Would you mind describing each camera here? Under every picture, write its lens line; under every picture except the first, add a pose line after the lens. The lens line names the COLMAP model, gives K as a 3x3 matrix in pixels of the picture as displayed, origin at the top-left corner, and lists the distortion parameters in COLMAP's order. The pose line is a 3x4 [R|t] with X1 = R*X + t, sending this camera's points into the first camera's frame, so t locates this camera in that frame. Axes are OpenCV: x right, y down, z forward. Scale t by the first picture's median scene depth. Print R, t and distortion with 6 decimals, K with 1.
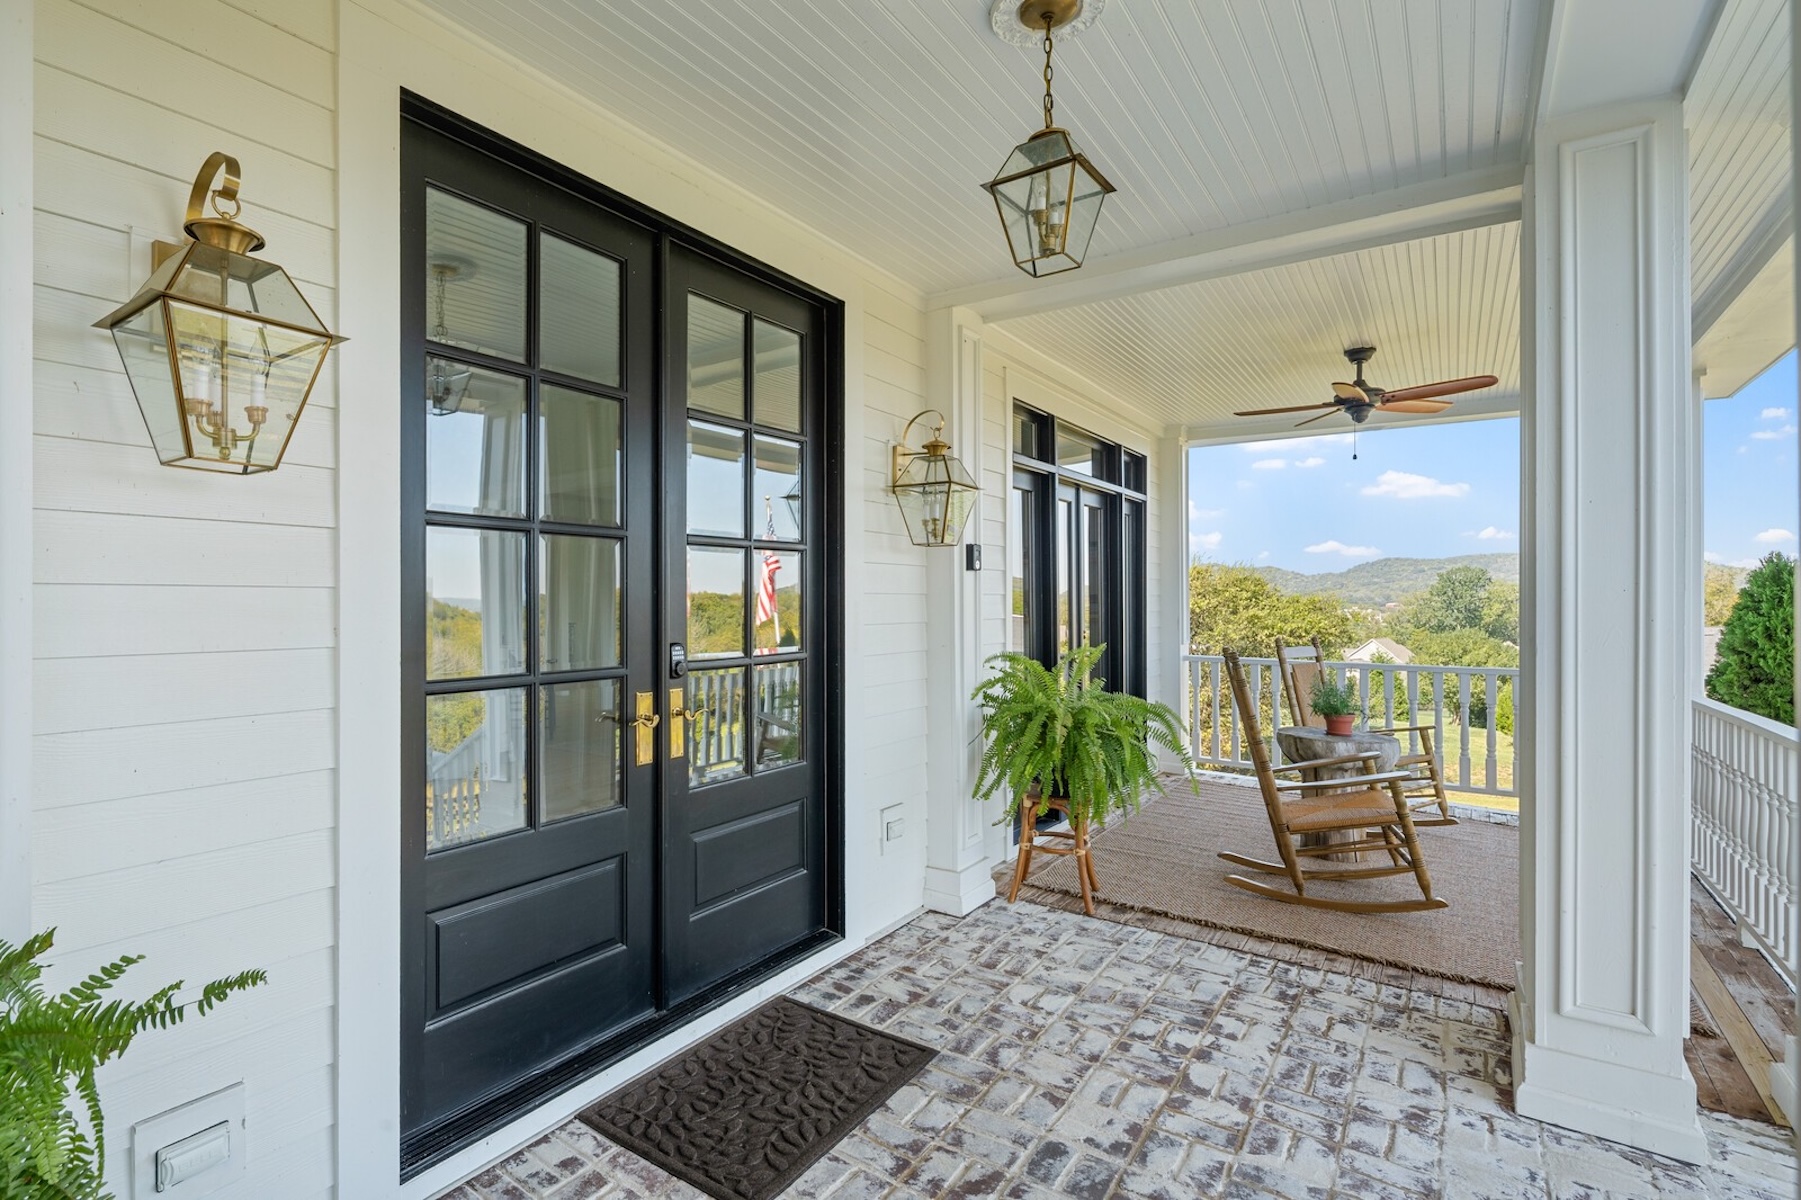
lens RADIAL K [[880.4, 0, 785.6], [0, 880.4, 600.2], [0, 0, 1]] dist [0.002314, -0.000366]
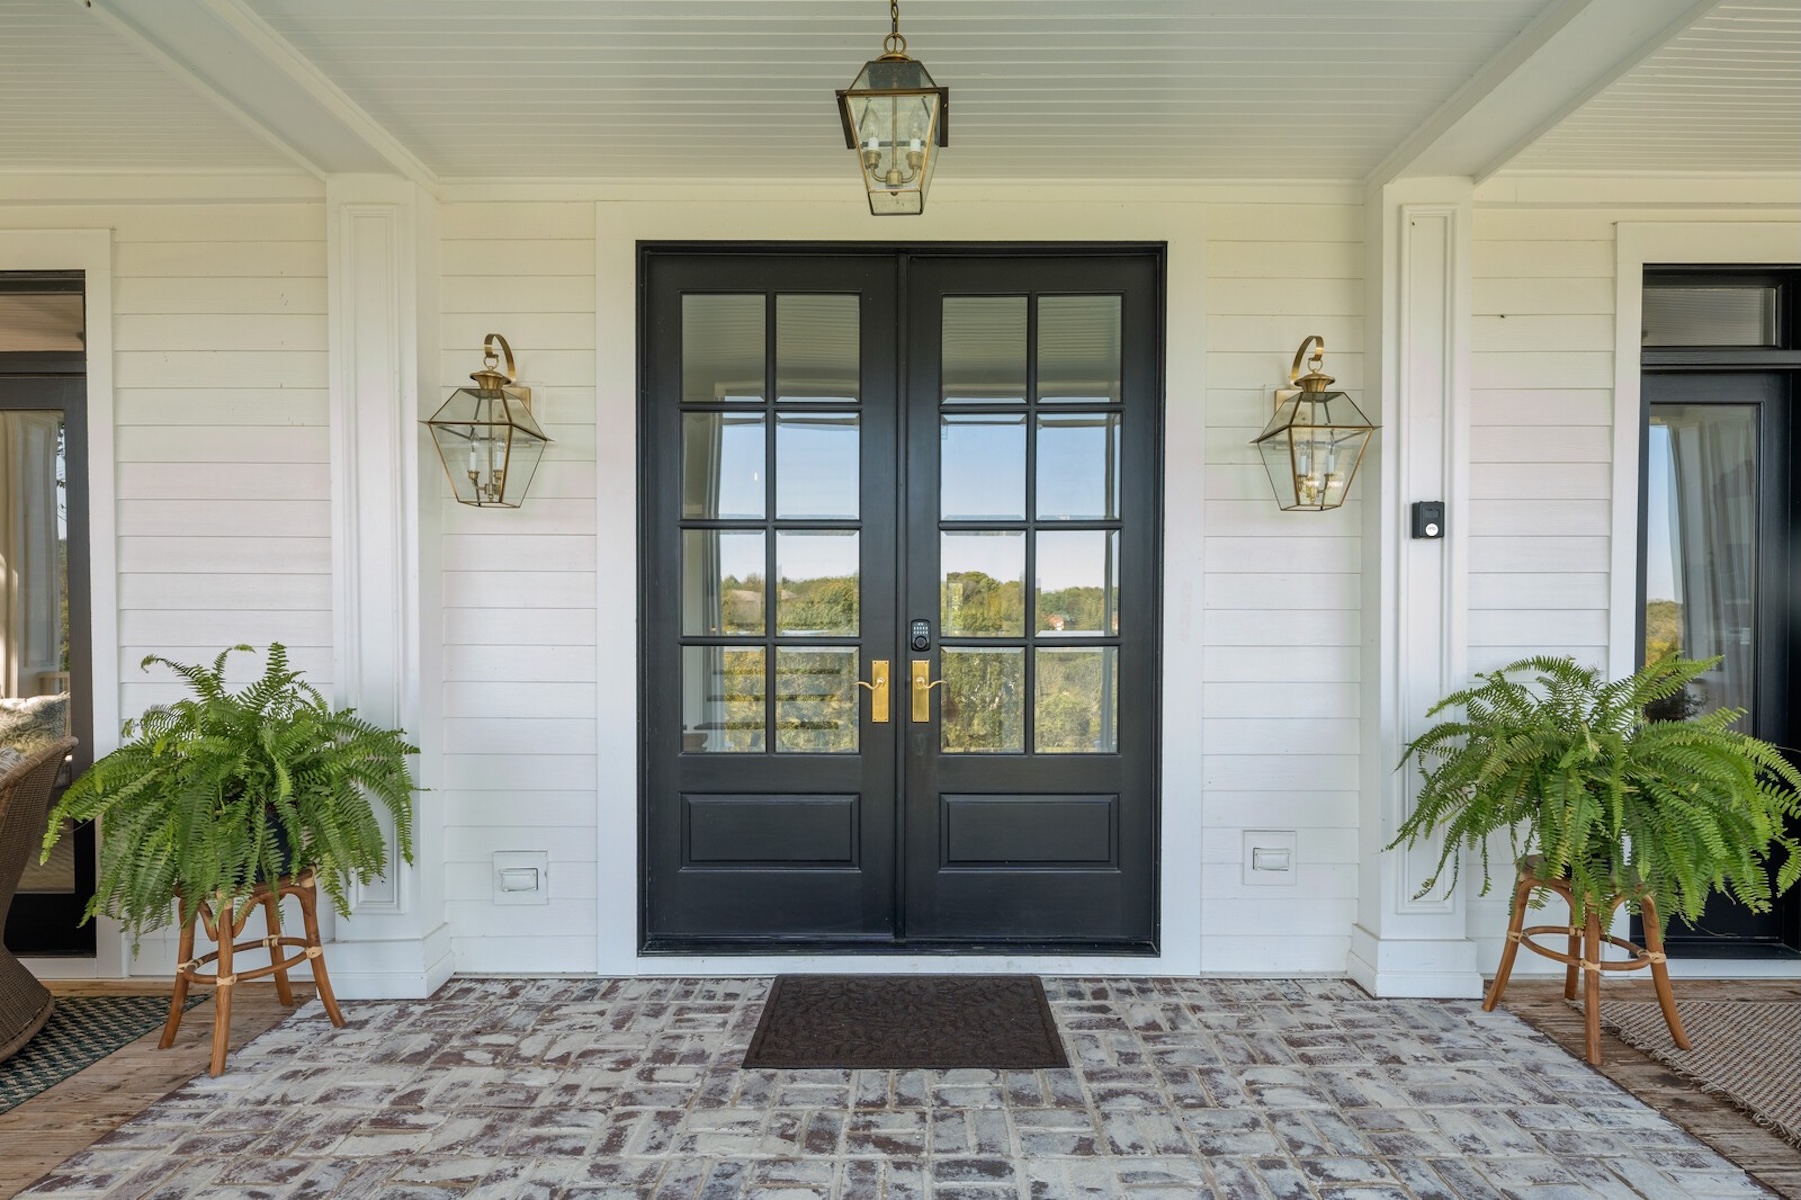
lens RADIAL K [[886.7, 0, 904.7], [0, 886.7, 639.8], [0, 0, 1]] dist [-0.002819, -0.000393]
pose [[0.610258, 0.018675, -0.791983, 0.697998], [-0.002293, 0.999760, 0.021808, 0.047451], [0.792199, -0.011492, 0.610154, 0.279116]]
